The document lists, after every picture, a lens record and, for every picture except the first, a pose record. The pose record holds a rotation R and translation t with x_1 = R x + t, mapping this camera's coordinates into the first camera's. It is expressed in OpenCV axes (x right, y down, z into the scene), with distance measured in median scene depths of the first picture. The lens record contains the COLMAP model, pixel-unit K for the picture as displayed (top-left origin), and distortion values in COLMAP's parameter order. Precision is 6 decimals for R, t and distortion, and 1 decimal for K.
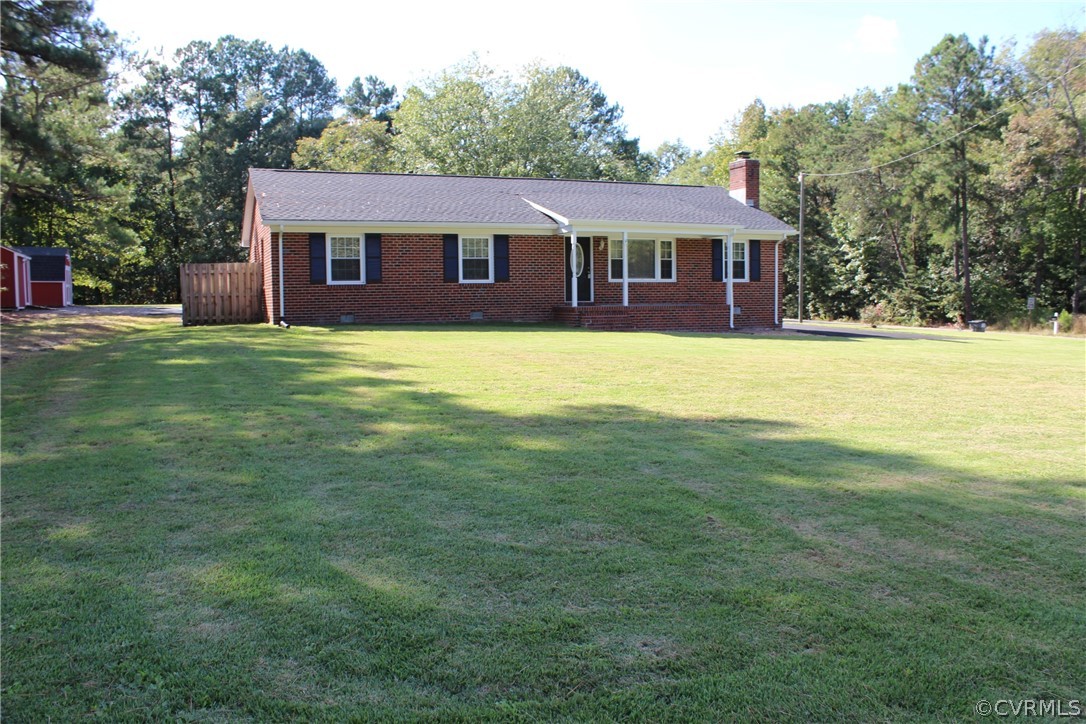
lens RADIAL K [[902.1, 0, 541.3], [0, 902.1, 360.5], [0, 0, 1]] dist [-0.154368, 0.126277]
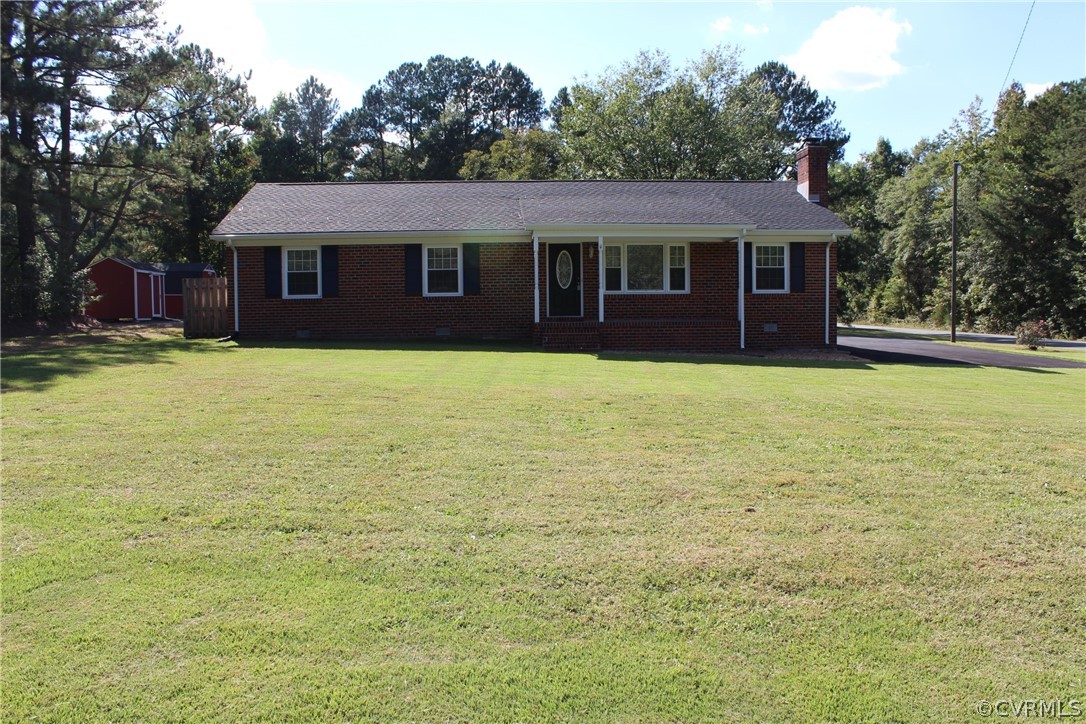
lens RADIAL K [[902.1, 0, 544.5], [0, 902.1, 367.5], [0, 0, 1]] dist [-0.154368, 0.126277]
pose [[0.944139, 0.022001, -0.328812, 0.286509], [-0.023534, 0.999723, -0.000682, -0.012717], [0.328706, 0.008382, 0.944395, 0.141747]]
